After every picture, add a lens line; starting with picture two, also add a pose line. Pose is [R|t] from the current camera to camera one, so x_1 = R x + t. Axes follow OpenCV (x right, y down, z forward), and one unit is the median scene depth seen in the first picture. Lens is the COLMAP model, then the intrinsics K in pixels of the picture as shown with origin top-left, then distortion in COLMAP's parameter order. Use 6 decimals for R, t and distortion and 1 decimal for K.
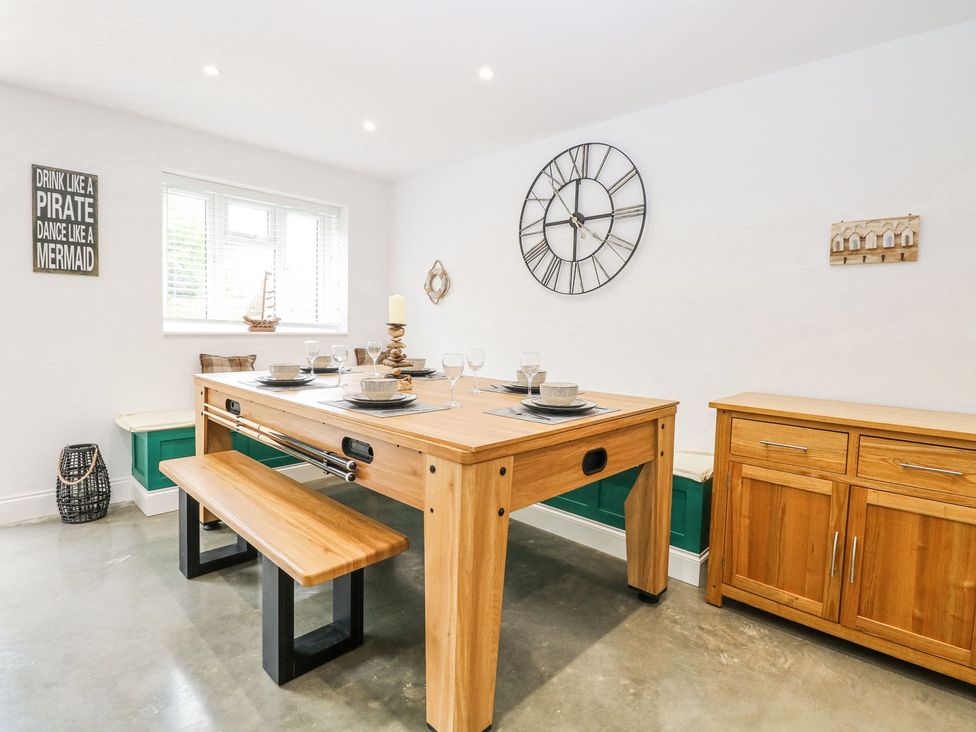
lens RADIAL K [[508.1, 0, 485.9], [0, 508.1, 356.9], [0, 0, 1]] dist [0.002830, -0.017560]
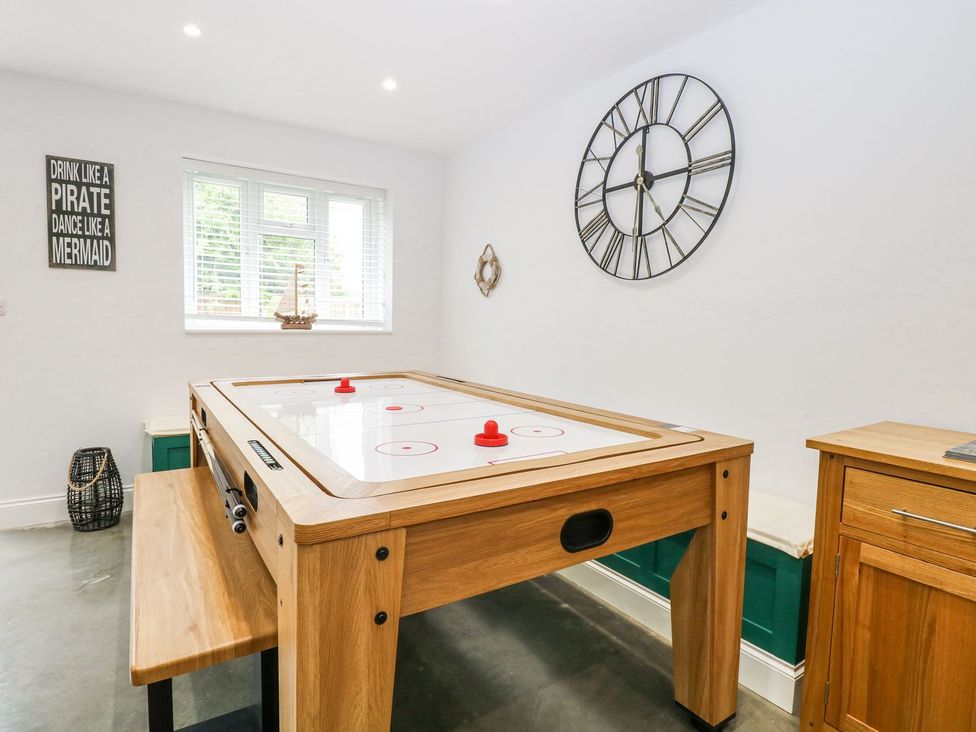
lens RADIAL K [[536.9, 0, 485.0], [0, 536.9, 357.8], [0, 0, 1]] dist [0.002287, -0.015261]
pose [[0.974324, 0.011119, -0.224878, 0.141870], [-0.010349, 0.999936, 0.004600, -0.008819], [0.224914, -0.002155, 0.974376, 0.183445]]
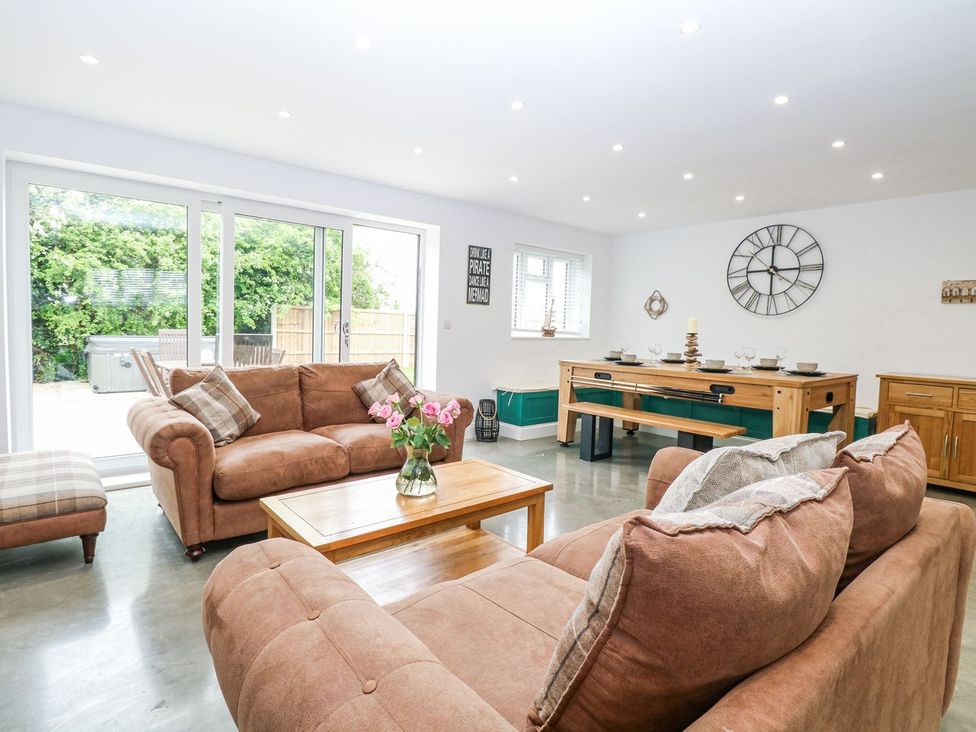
lens RADIAL K [[508.1, 0, 485.9], [0, 508.1, 356.9], [0, 0, 1]] dist [0.002830, -0.017560]
pose [[0.993686, 0.008723, -0.111860, -0.601103], [-0.009873, 0.999904, -0.009729, 0.040021], [0.111765, 0.010772, 0.993676, -0.792347]]
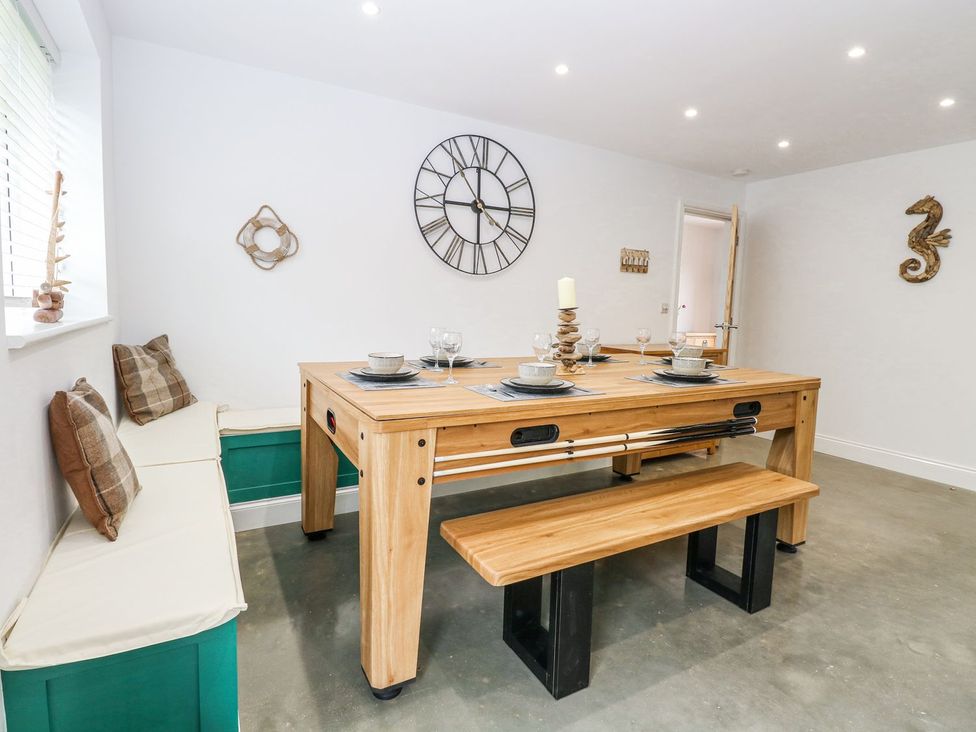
lens RADIAL K [[508.1, 0, 485.9], [0, 508.1, 356.9], [0, 0, 1]] dist [0.002830, -0.017560]
pose [[0.288620, -0.113500, 0.950693, -0.956981], [0.039687, 0.993514, 0.106563, -0.067414], [-0.956621, 0.006974, 0.291252, 0.719863]]
